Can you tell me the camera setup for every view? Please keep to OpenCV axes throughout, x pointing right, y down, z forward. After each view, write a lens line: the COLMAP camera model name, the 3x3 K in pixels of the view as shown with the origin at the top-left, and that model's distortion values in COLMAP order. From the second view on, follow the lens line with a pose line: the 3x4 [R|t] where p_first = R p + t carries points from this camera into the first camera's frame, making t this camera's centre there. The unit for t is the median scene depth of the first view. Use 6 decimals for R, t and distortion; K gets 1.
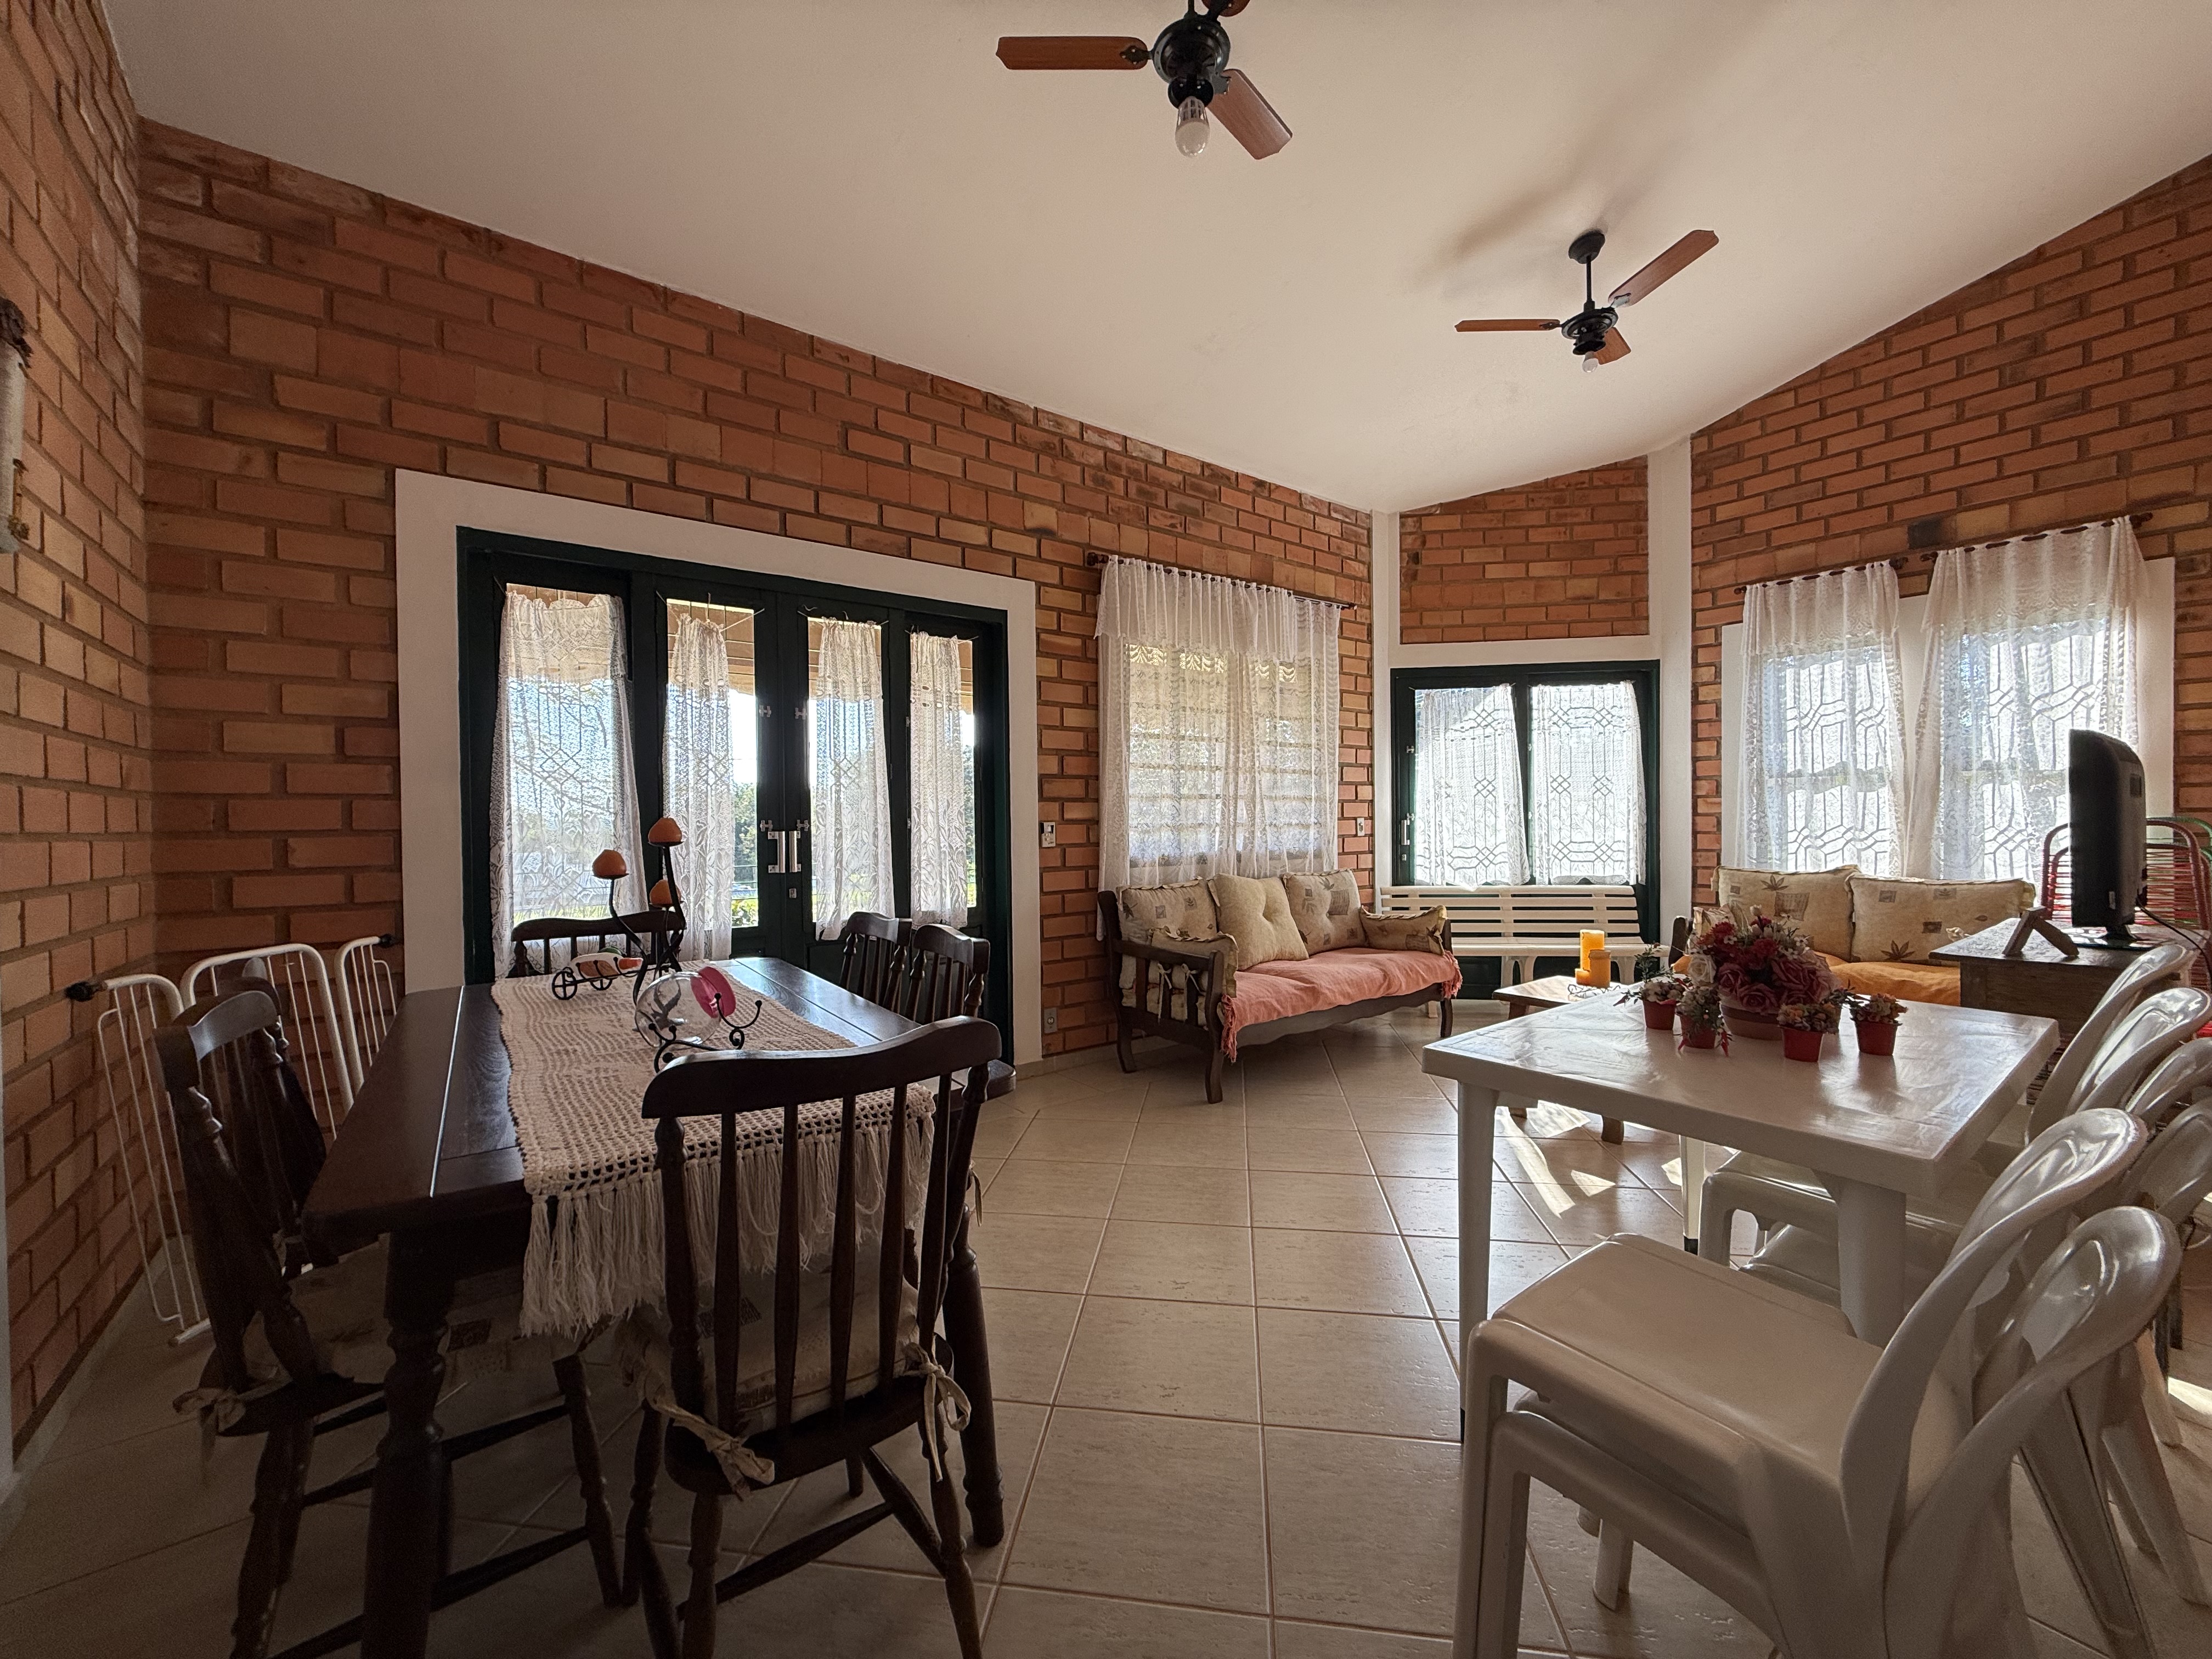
lens RADIAL K [[877.4, 0, 1100.5], [0, 877.4, 829.4], [0, 0, 1]] dist [0.000562, -0.000174]
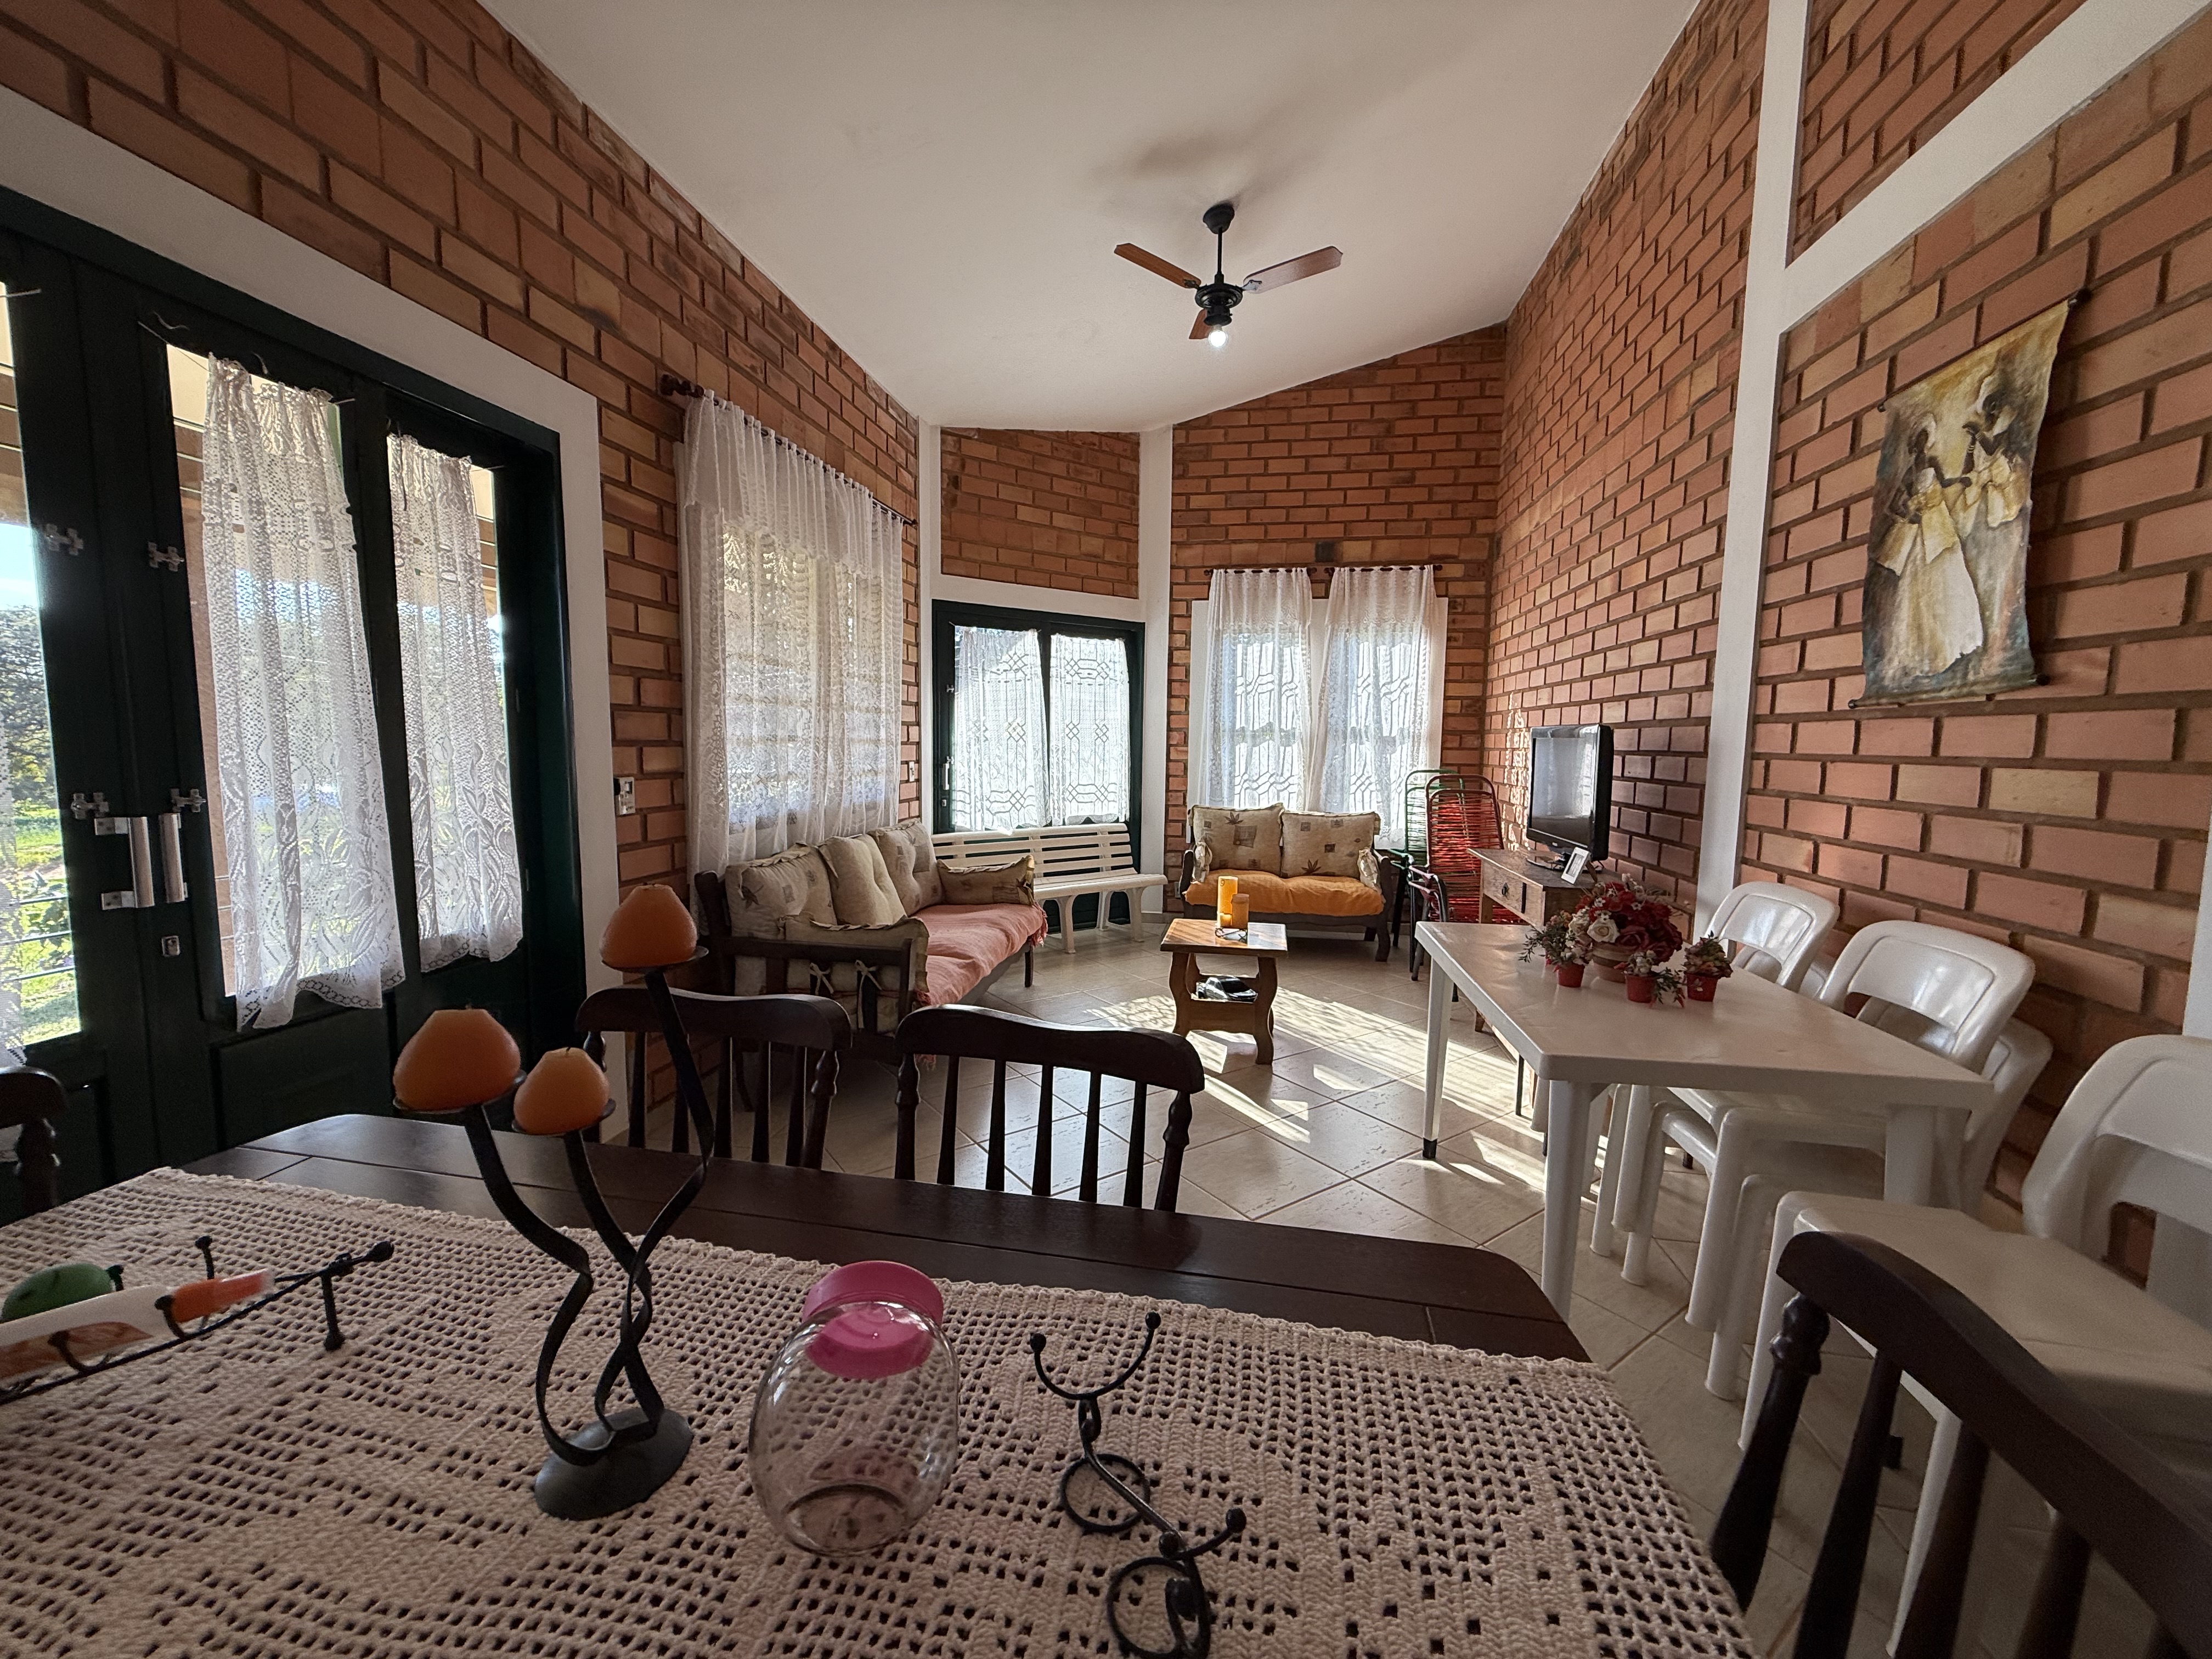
lens RADIAL K [[877.4, 0, 1099.9], [0, 877.4, 829.5], [0, 0, 1]] dist [0.000562, -0.000174]
pose [[0.726784, -0.048844, 0.685127, -0.253317], [-0.011466, 0.996467, 0.083204, -0.027948], [-0.686771, -0.068327, 0.723656, 0.265341]]
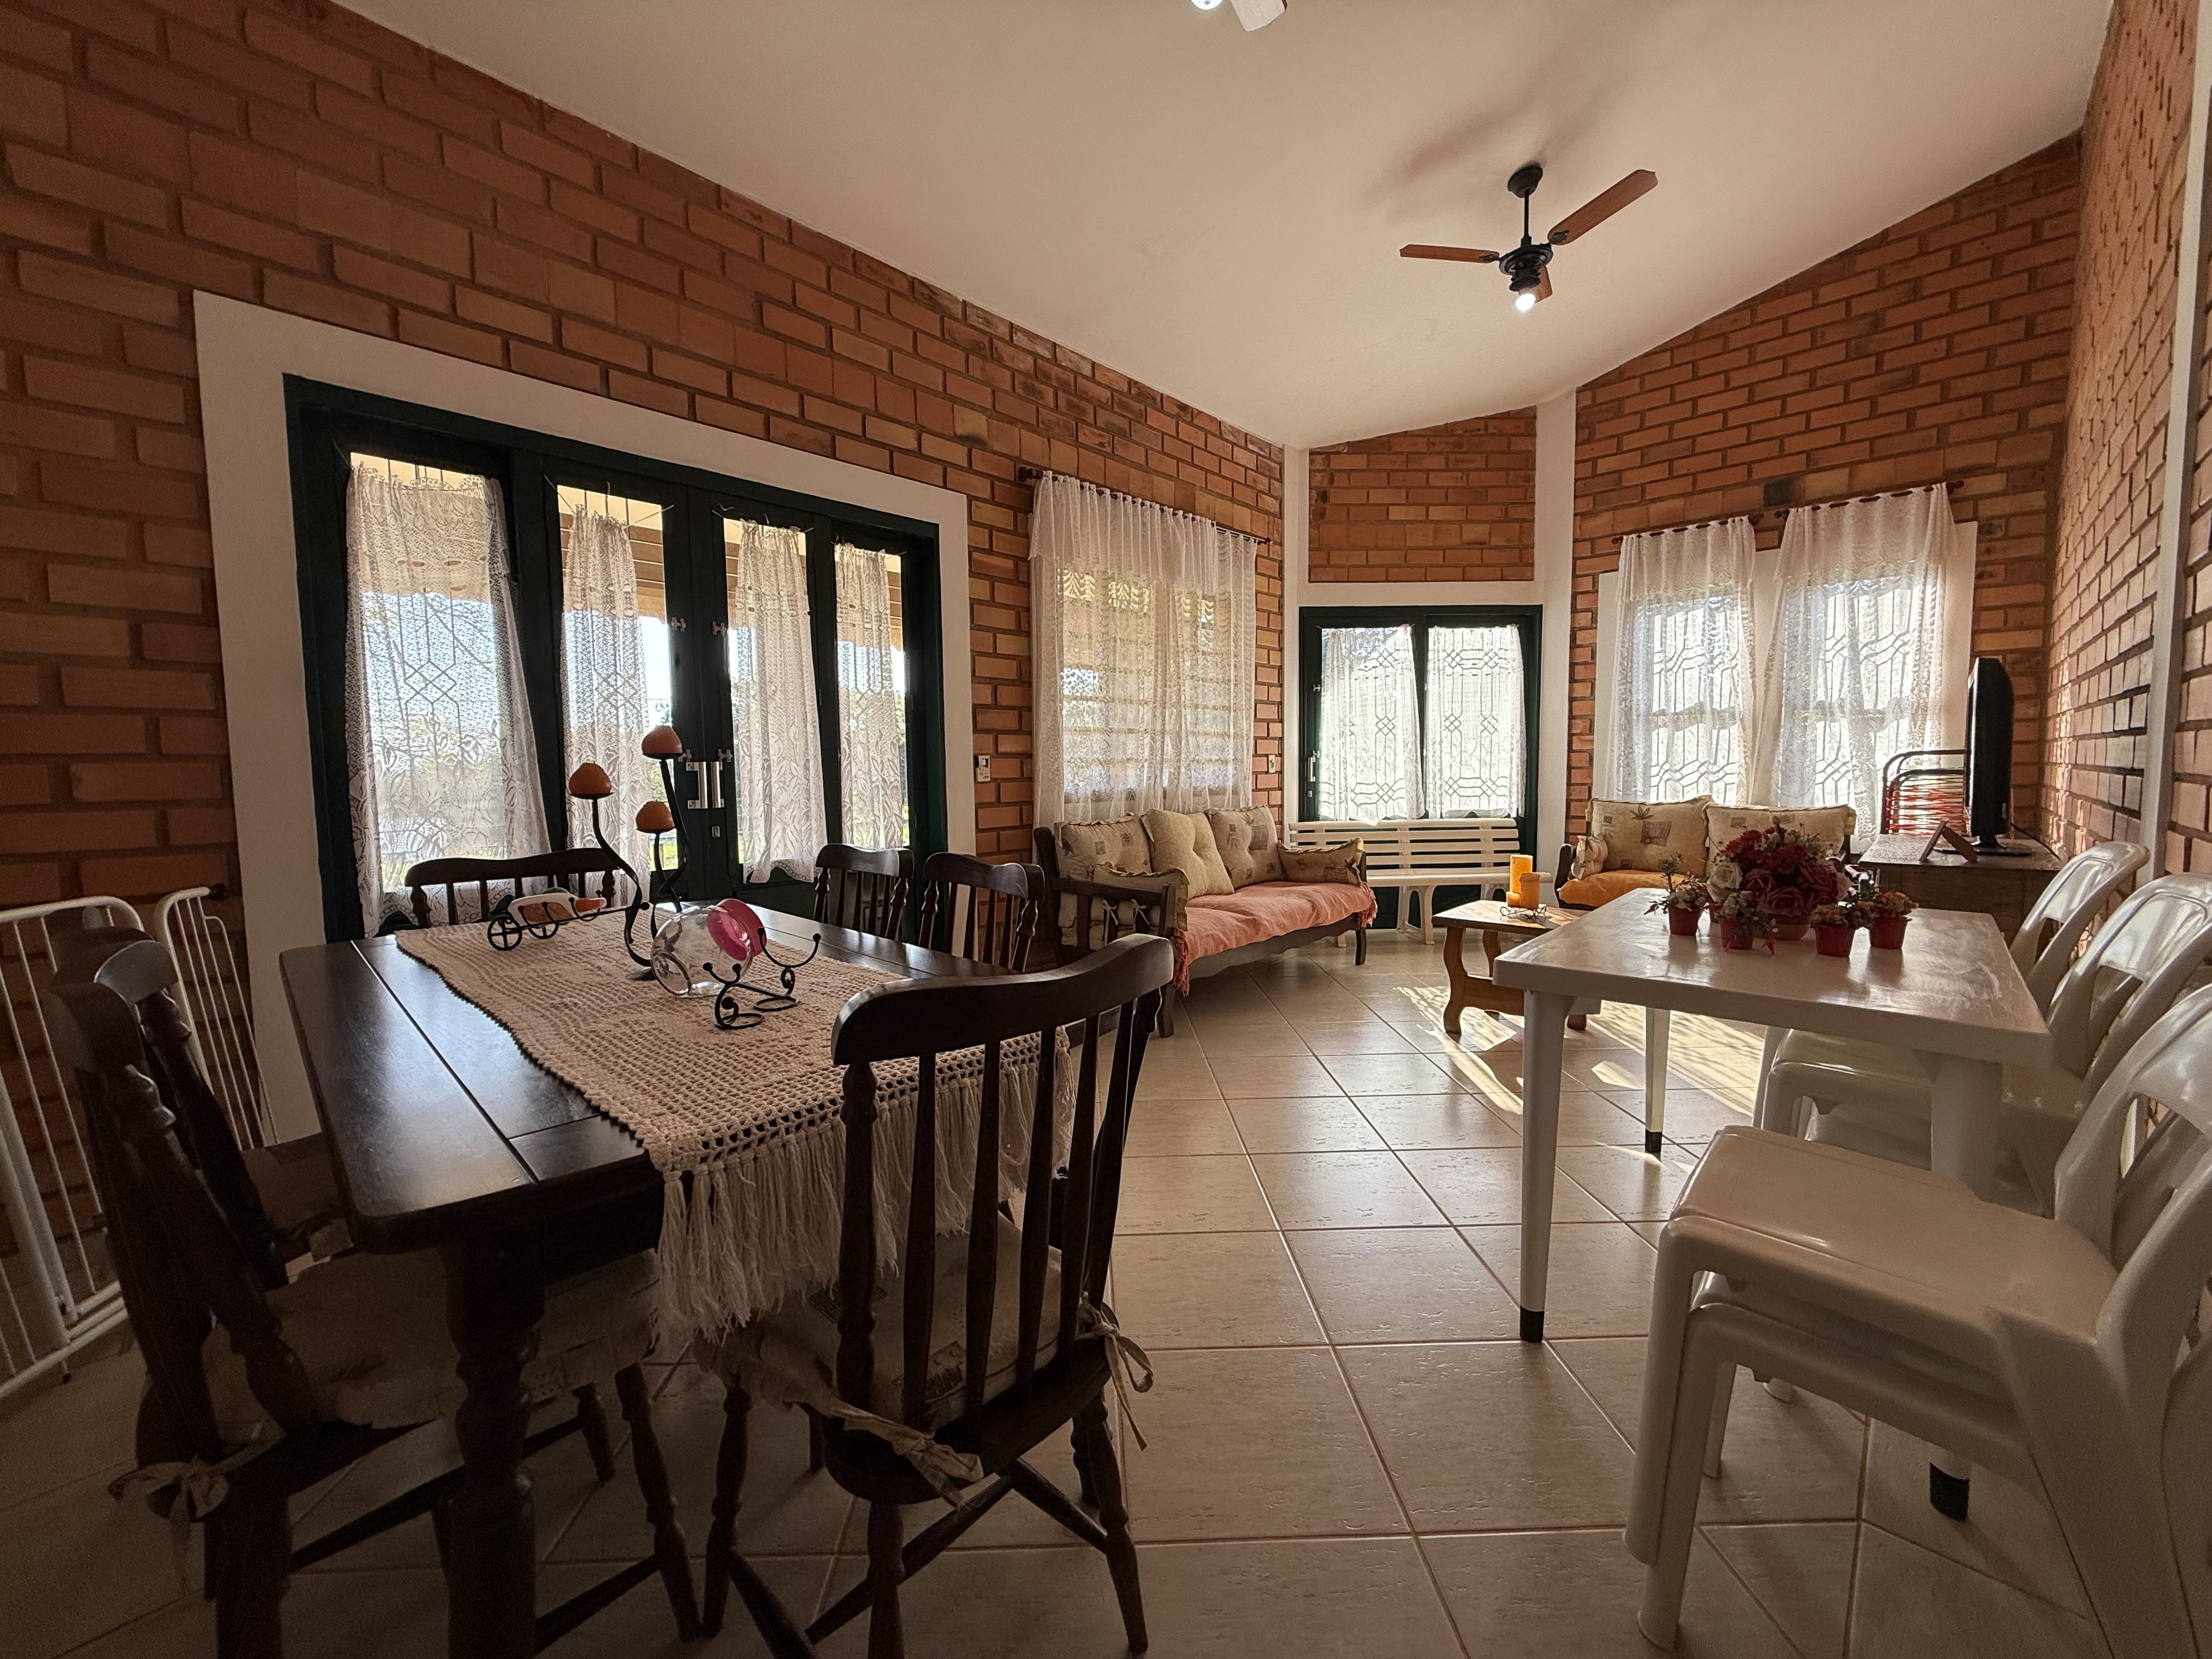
lens RADIAL K [[877.4, 0, 1100.3], [0, 877.4, 829.0], [0, 0, 1]] dist [0.000562, -0.000174]
pose [[0.985278, -0.014788, 0.170320, -0.096115], [0.004960, 0.998305, 0.057980, 0.016605], [-0.170889, -0.056282, 0.983681, 0.044062]]
